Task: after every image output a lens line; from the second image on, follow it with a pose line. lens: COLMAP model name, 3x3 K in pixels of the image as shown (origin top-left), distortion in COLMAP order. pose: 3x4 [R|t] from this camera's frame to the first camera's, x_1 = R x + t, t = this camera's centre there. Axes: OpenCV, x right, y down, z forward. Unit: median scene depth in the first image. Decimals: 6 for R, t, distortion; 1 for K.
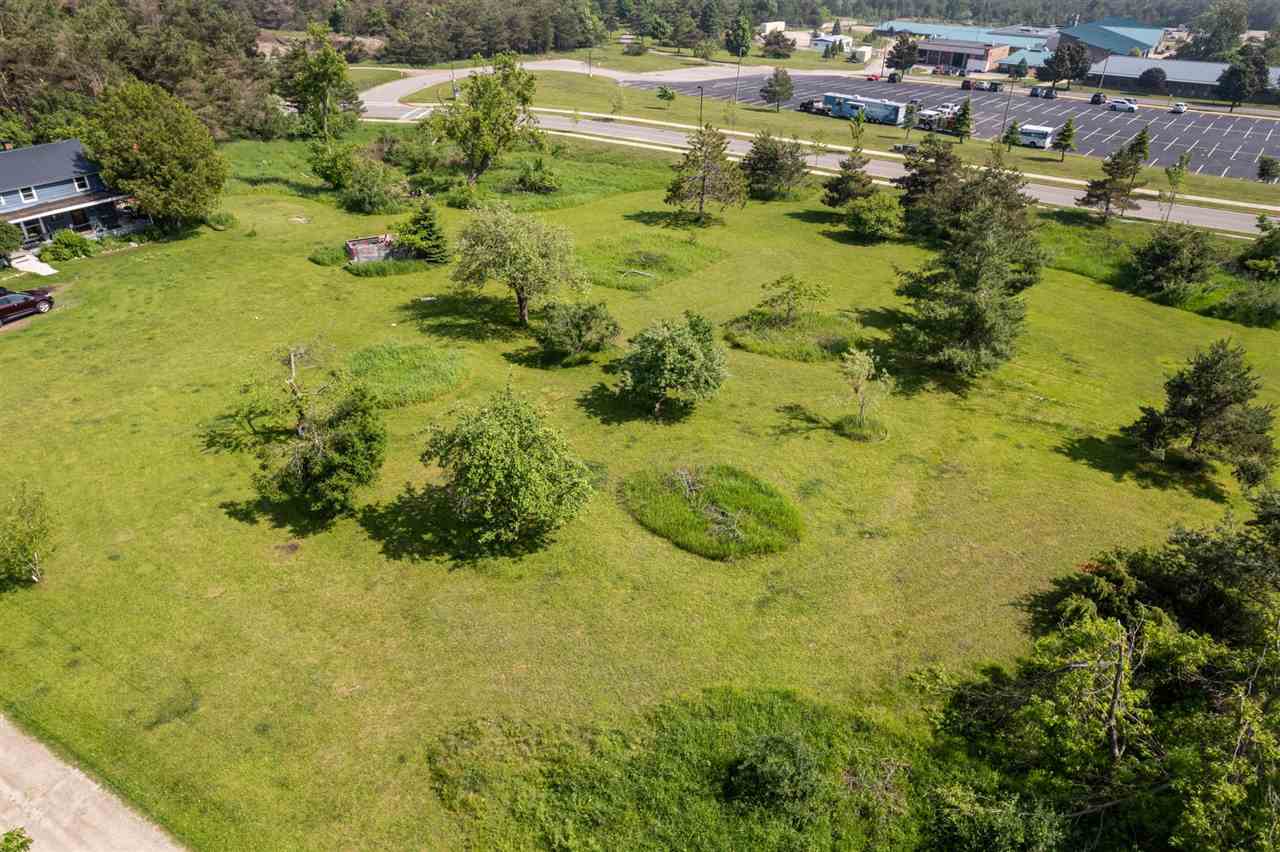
lens RADIAL K [[817.3, 0, 640.0], [0, 817.3, 426.0], [0, 0, 1]] dist [-0.072367, 0.068828]
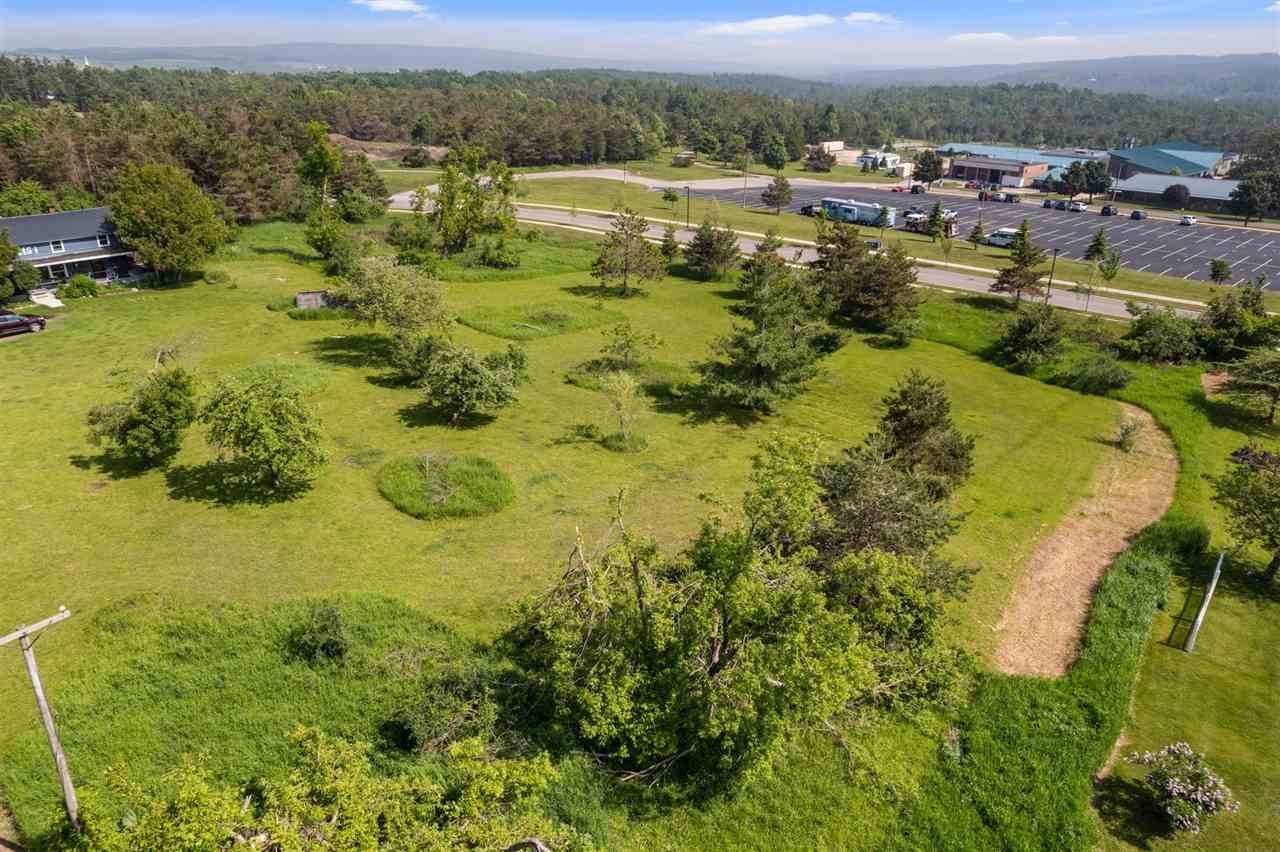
lens RADIAL K [[817.3, 0, 640.0], [0, 817.3, 426.0], [0, 0, 1]] dist [-0.072367, 0.068828]
pose [[0.991476, 0.051792, -0.119551, 0.222886], [-0.067097, 0.989531, -0.127773, 0.064355], [0.111682, 0.134706, 0.984572, -0.067992]]
